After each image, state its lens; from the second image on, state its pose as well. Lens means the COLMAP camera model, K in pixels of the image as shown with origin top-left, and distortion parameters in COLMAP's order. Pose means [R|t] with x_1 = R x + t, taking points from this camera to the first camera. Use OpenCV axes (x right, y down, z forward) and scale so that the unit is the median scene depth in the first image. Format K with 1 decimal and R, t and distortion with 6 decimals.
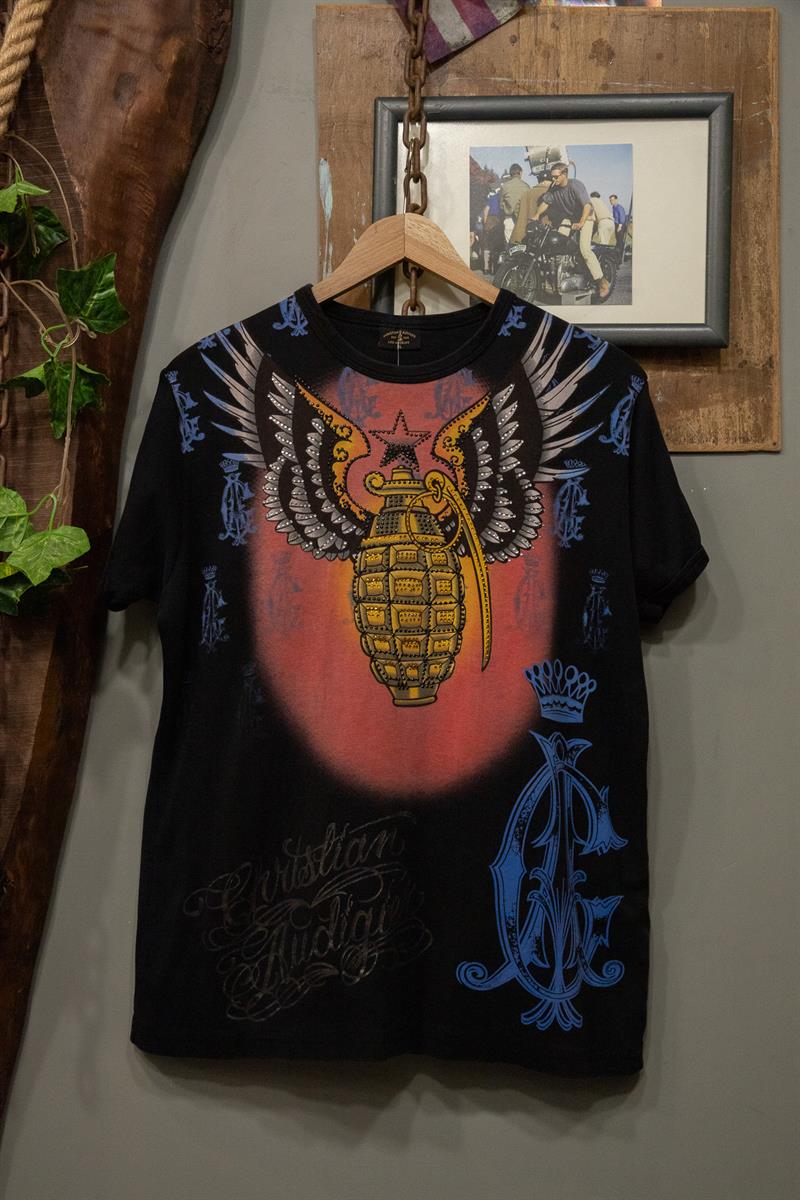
lens RADIAL K [[1407.7, 0, 402.4], [0, 1407.7, 596.9], [0, 0, 1]] dist [-0.010932, 0.000000]
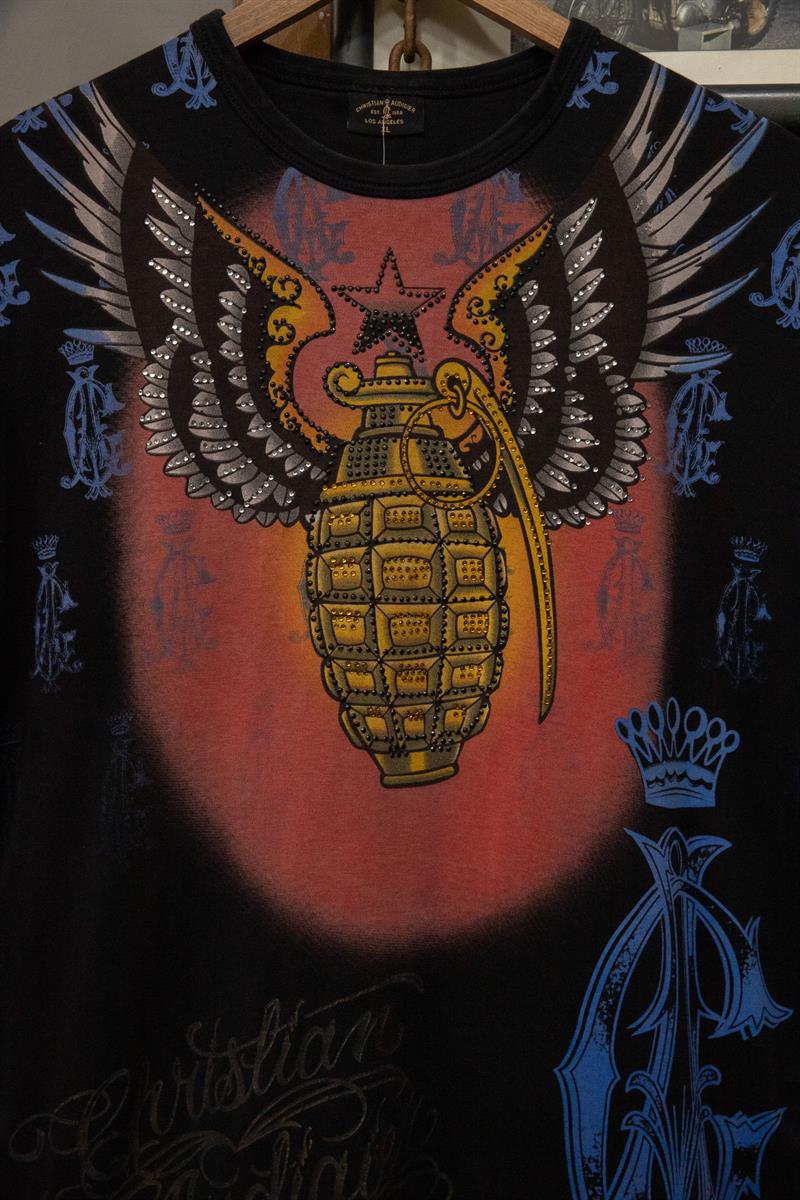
lens RADIAL K [[1796.2, 0, 392.0], [0, 1796.2, 611.3], [0, 0, 1]] dist [0.057594, 0.000000]
pose [[0.999604, -0.009162, 0.026617, -0.020191], [0.006915, 0.996501, 0.083298, -0.050326], [-0.027287, -0.083081, 0.996169, 0.290603]]
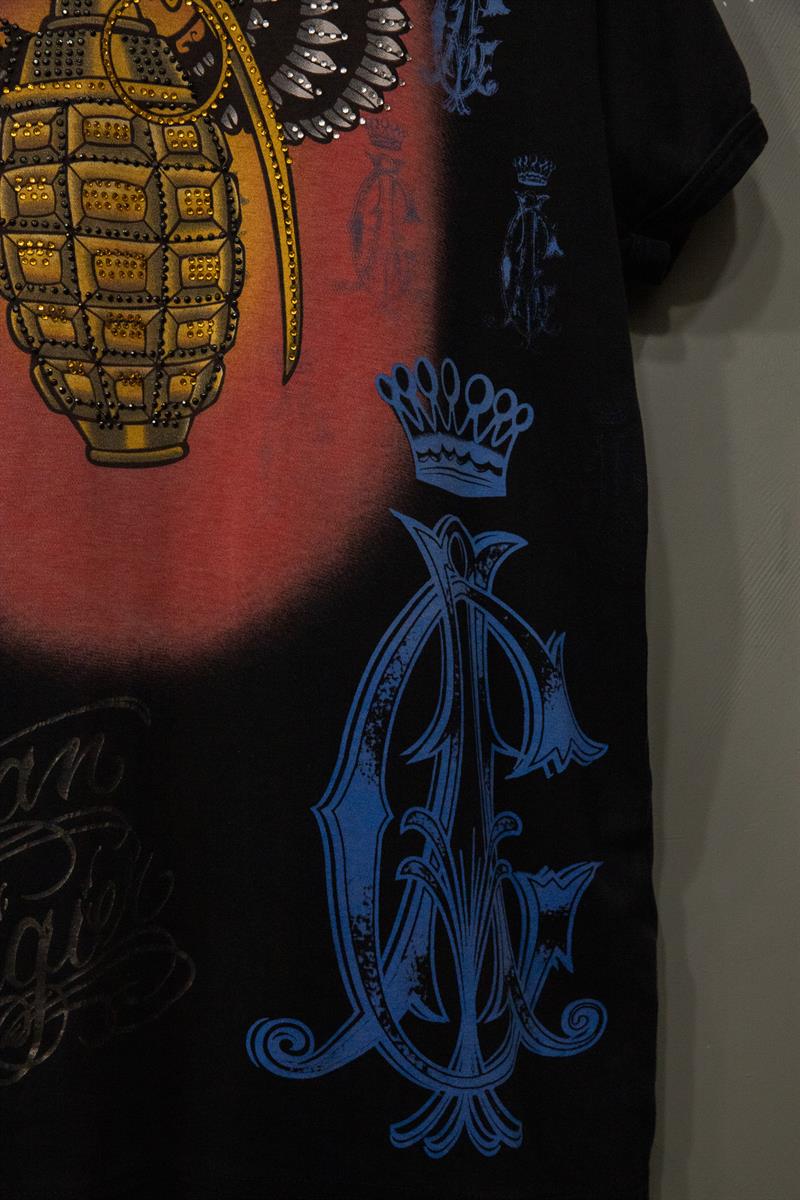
lens RADIAL K [[2016.7, 0, 403.7], [0, 2016.7, 610.9], [0, 0, 1]] dist [0.097068, 0.000000]
pose [[0.995811, -0.032877, 0.085317, 0.036459], [0.028016, 0.997949, 0.057562, 0.088038], [-0.087034, -0.054930, 0.994690, 0.338751]]
